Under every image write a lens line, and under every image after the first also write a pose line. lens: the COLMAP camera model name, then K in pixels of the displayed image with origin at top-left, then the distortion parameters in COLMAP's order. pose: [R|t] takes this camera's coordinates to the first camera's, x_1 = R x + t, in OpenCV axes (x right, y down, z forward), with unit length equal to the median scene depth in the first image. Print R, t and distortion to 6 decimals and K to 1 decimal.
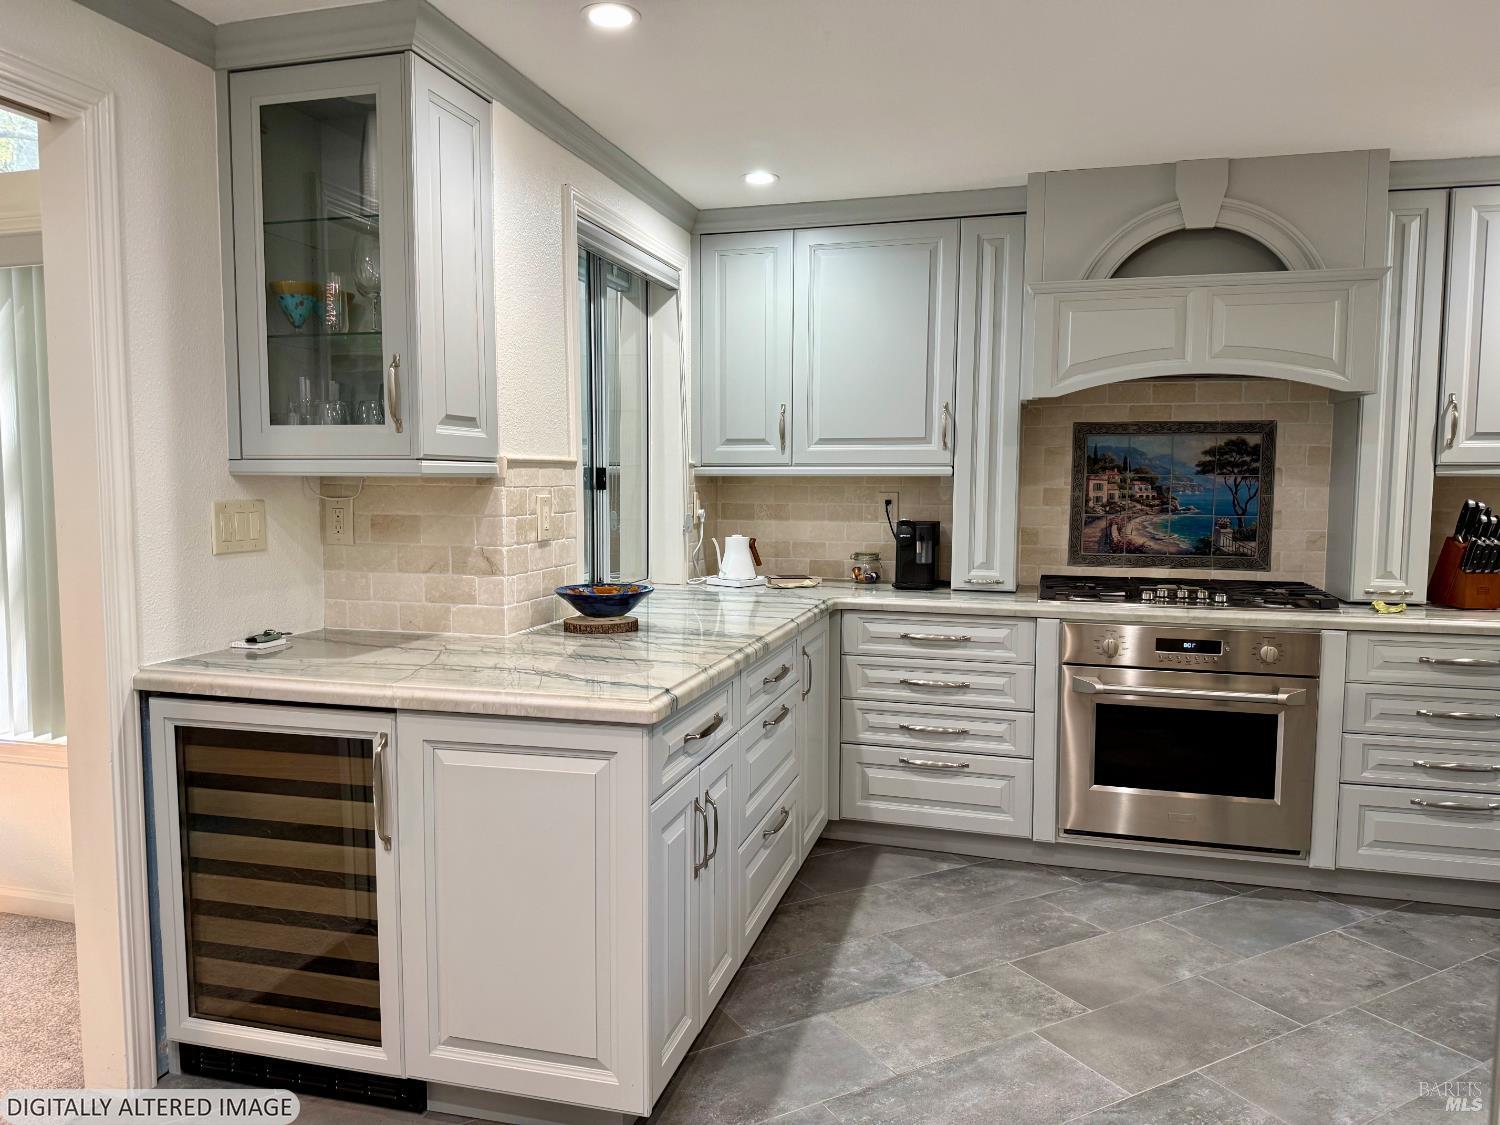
lens RADIAL K [[1044.2, 0, 755.8], [0, 1044.2, 562.6], [0, 0, 1]] dist [0.020322, 0.000288]
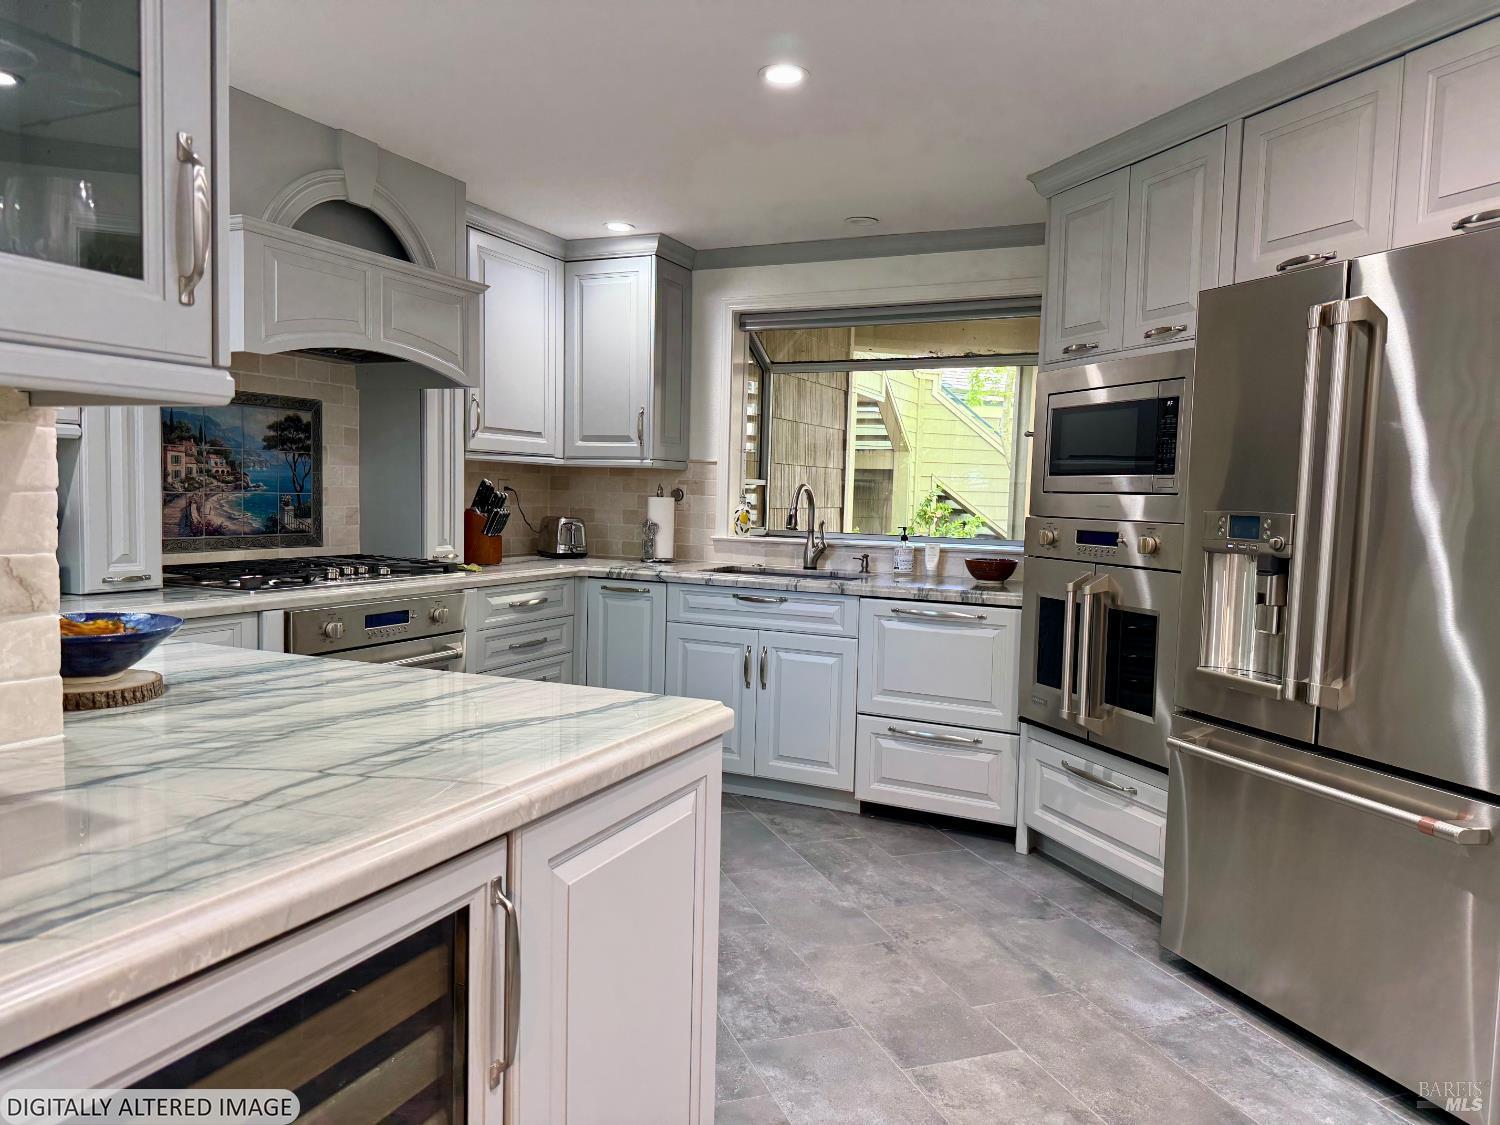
lens RADIAL K [[1044.2, 0, 753.4], [0, 1044.2, 562.1], [0, 0, 1]] dist [0.020322, 0.000288]
pose [[0.175224, -0.068871, 0.982117, -0.448464], [0.055172, 0.996670, 0.060048, -0.014862], [-0.982981, 0.043664, 0.178440, 0.398498]]
